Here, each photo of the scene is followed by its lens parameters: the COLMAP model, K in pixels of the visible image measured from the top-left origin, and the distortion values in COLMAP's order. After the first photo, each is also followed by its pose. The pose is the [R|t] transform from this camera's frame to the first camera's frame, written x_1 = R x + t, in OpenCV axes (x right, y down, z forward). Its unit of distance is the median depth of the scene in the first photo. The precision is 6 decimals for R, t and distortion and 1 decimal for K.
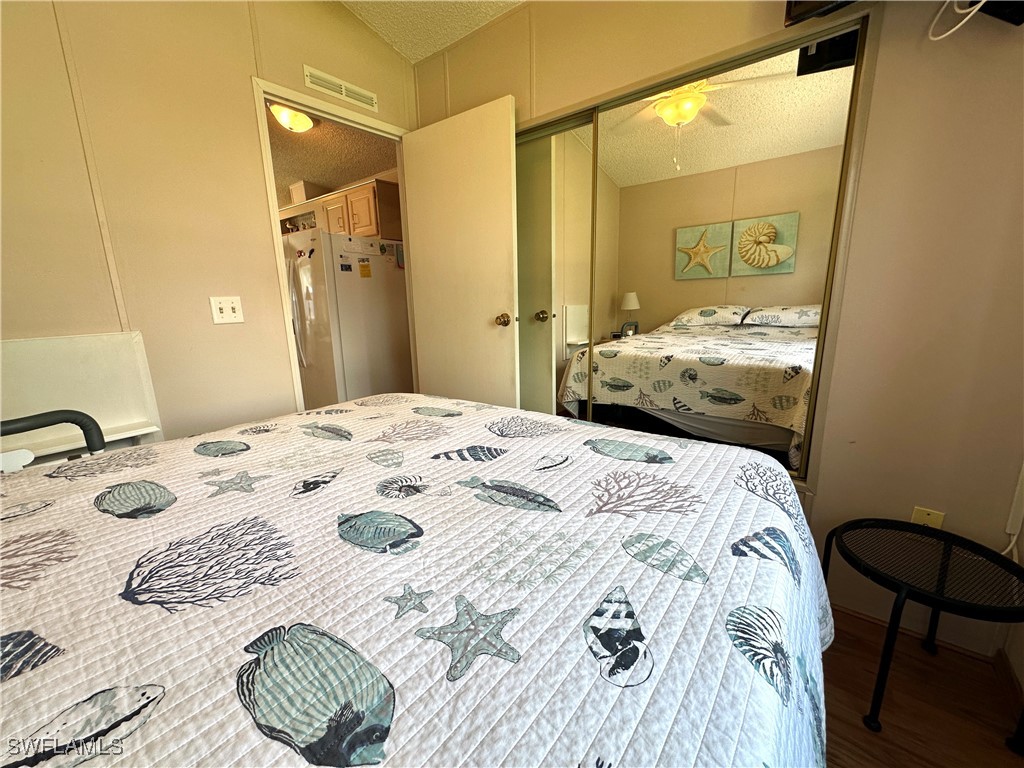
lens RADIAL K [[411.3, 0, 510.7], [0, 411.3, 385.3], [0, 0, 1]] dist [-0.006486, 0.001778]
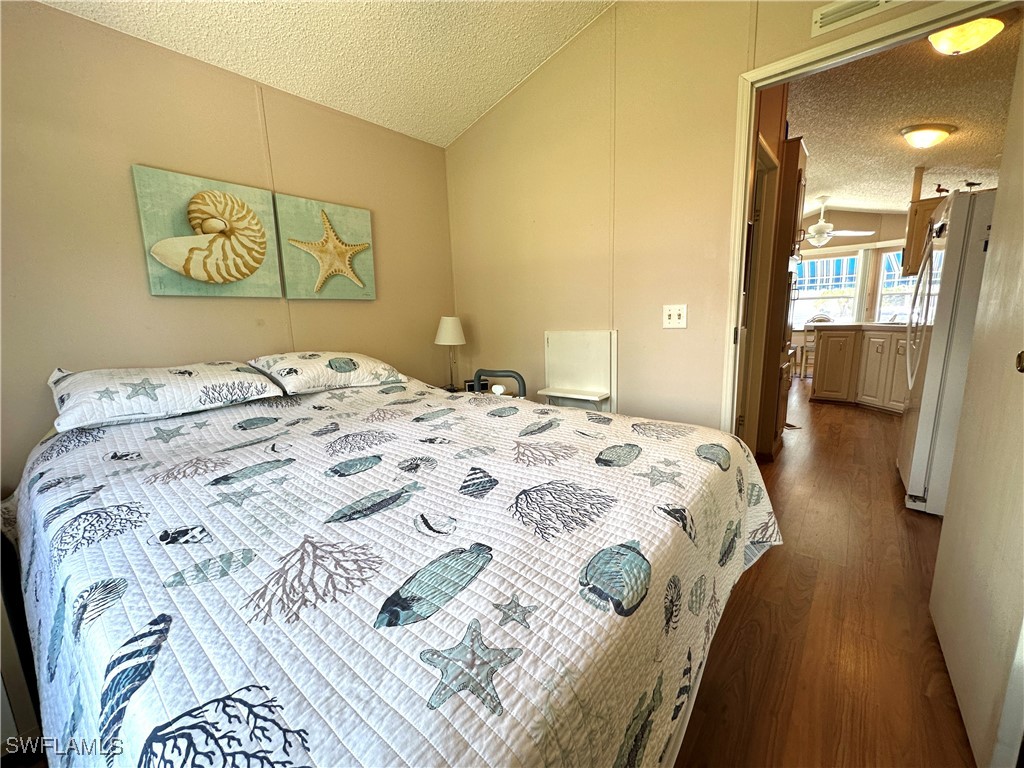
lens RADIAL K [[411.3, 0, 510.7], [0, 411.3, 385.3], [0, 0, 1]] dist [-0.006486, 0.001778]
pose [[-0.024737, 0.200204, -0.979442, 0.995602], [-0.172257, 0.964234, 0.201446, -0.326370], [0.984741, 0.173699, 0.010635, 1.247827]]
